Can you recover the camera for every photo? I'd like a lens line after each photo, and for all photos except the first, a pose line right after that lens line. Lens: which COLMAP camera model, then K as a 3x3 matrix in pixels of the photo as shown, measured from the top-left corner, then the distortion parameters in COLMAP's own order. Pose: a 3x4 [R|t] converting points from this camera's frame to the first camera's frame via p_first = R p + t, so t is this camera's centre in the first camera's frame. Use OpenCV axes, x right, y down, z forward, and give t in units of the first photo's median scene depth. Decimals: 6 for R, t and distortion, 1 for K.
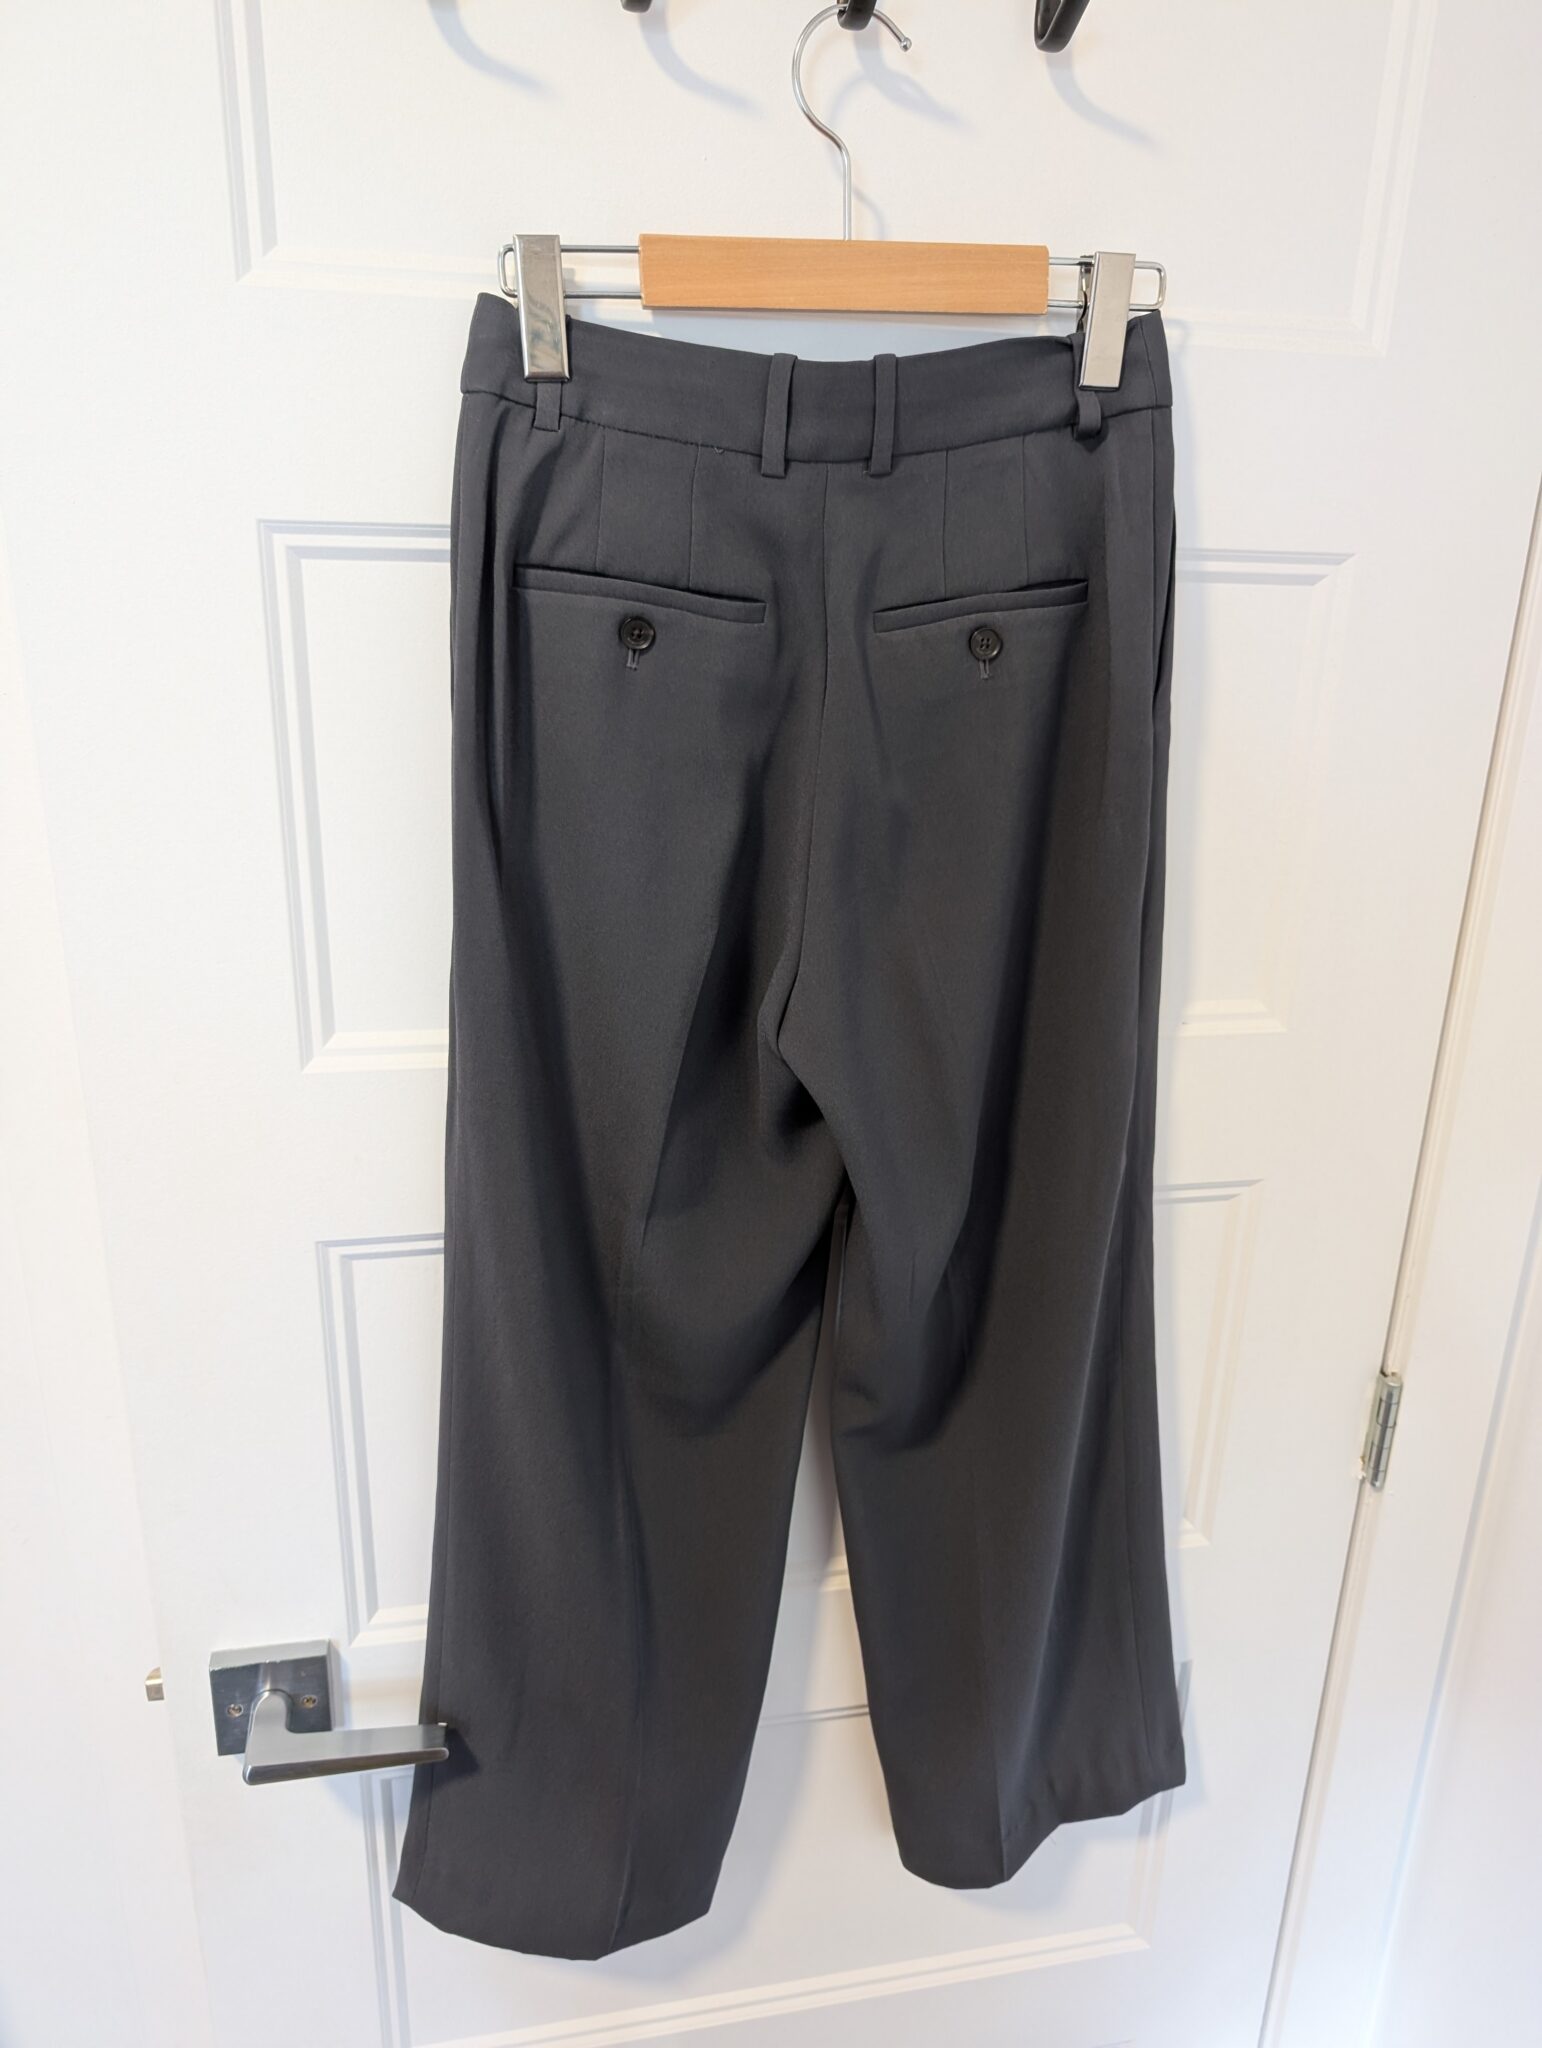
lens RADIAL K [[1435.5, 0, 771.0], [0, 1435.5, 1024.0], [0, 0, 1]] dist [0.001699, -0.075668]
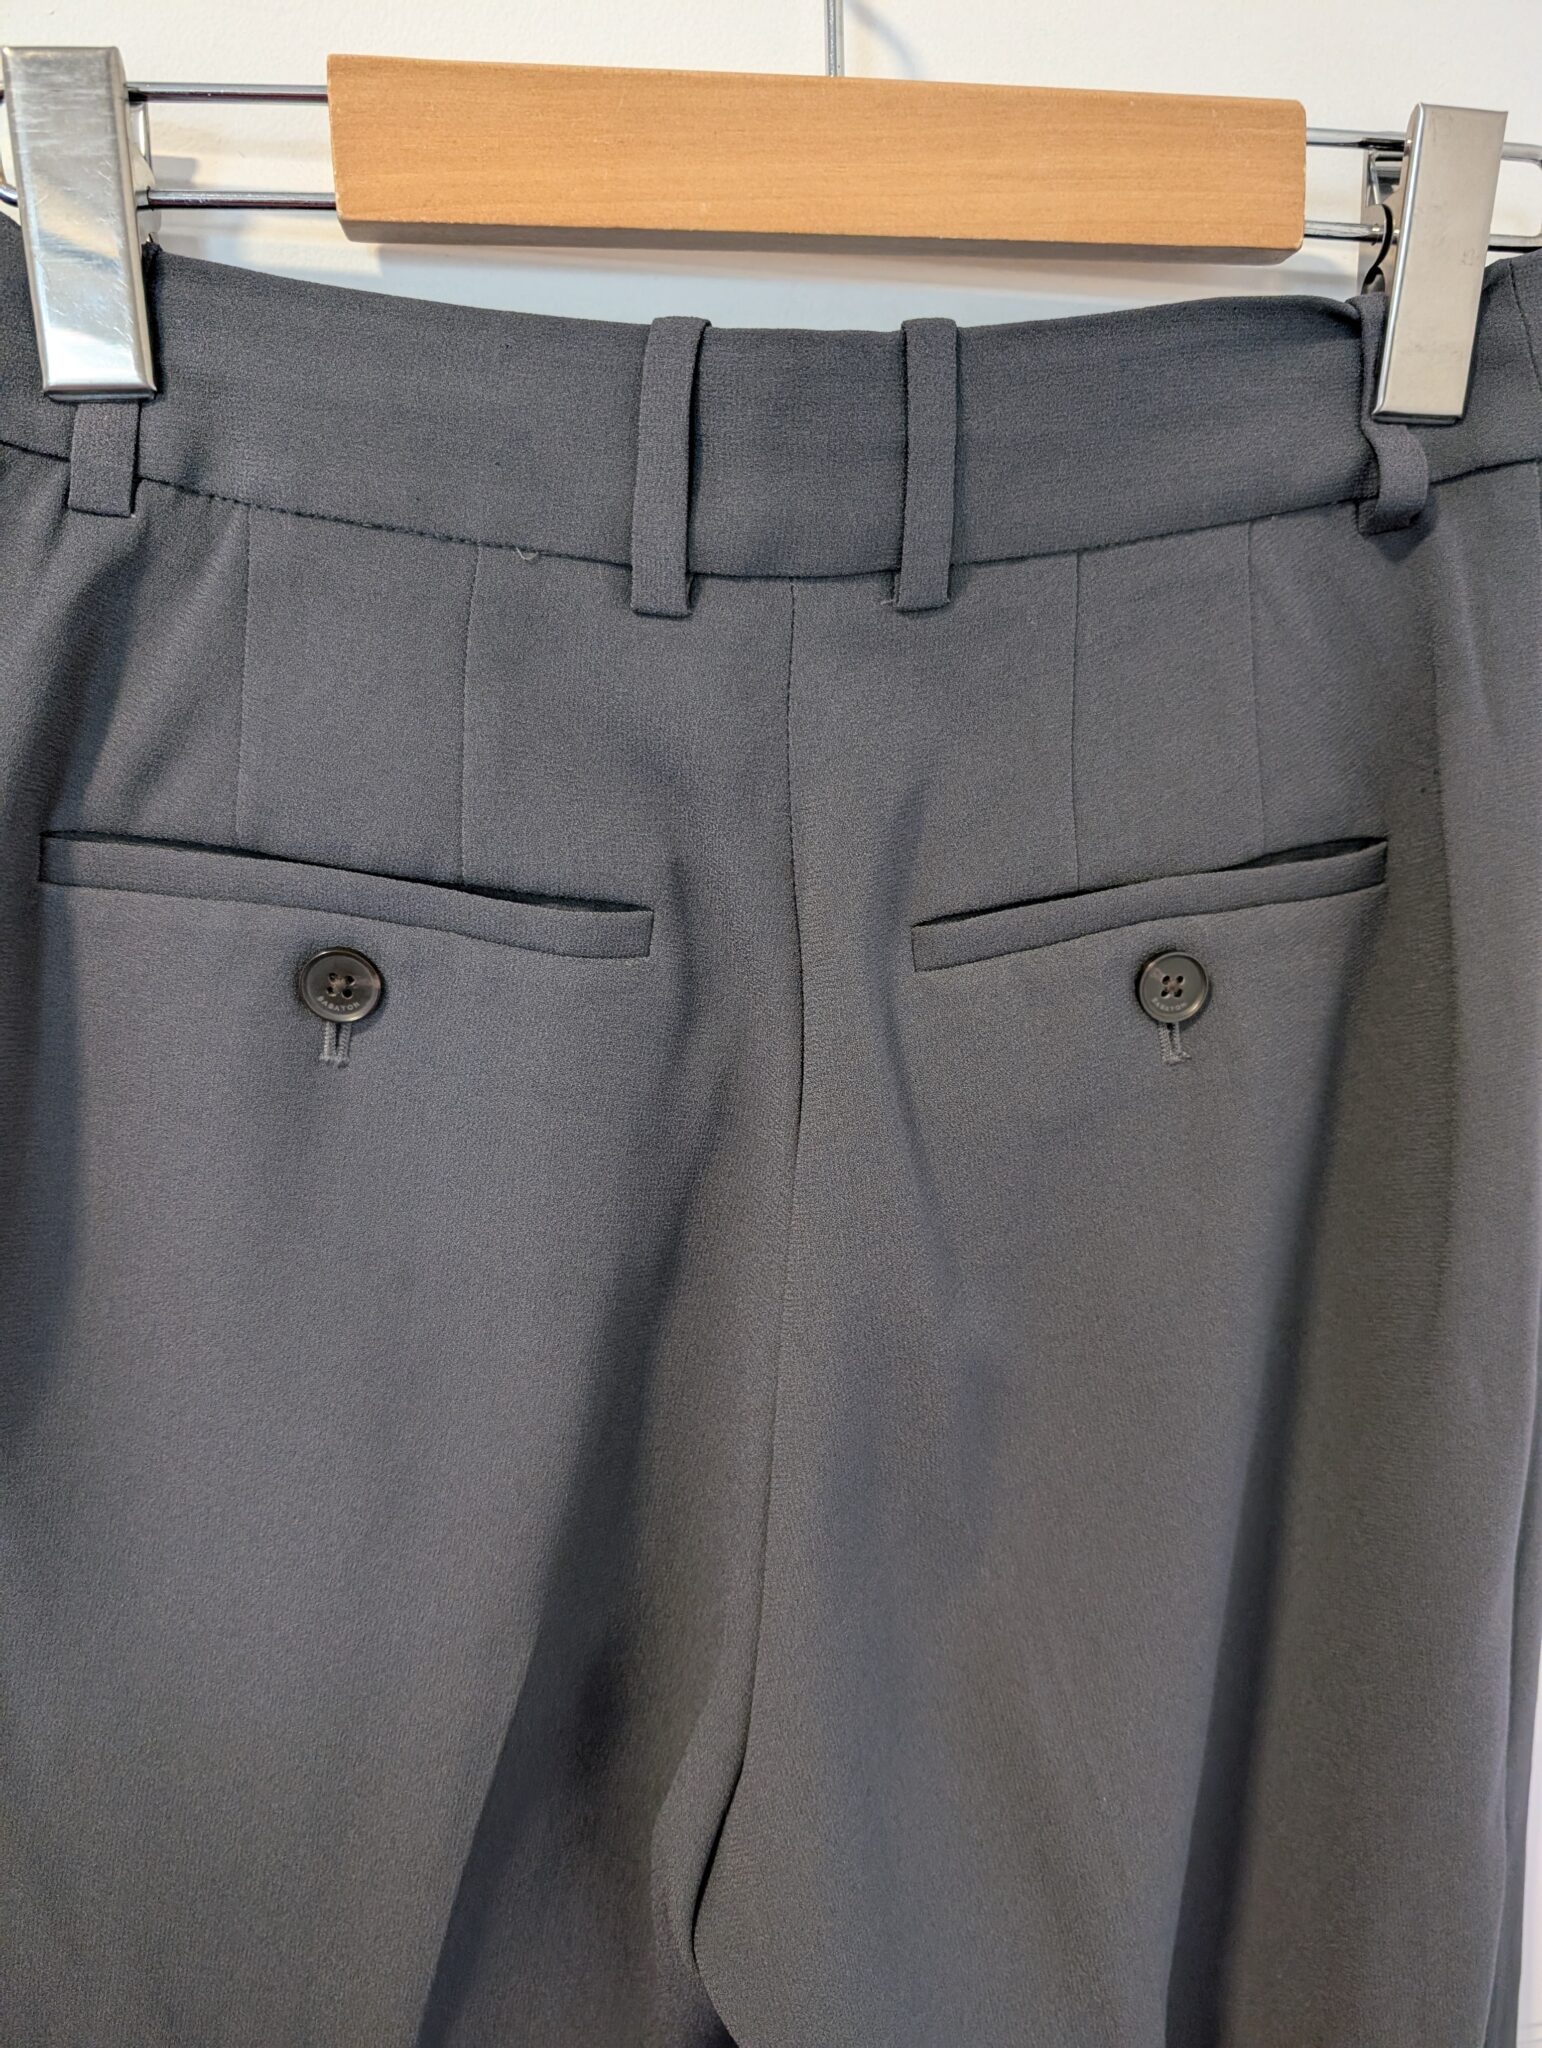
lens RADIAL K [[1435.5, 0, 771.0], [0, 1435.5, 1024.0], [0, 0, 1]] dist [0.001699, -0.075668]
pose [[0.999396, -0.007150, -0.034004, 0.045388], [0.002519, 0.990935, -0.134322, -0.207191], [0.034656, 0.134155, 0.990354, 0.599541]]
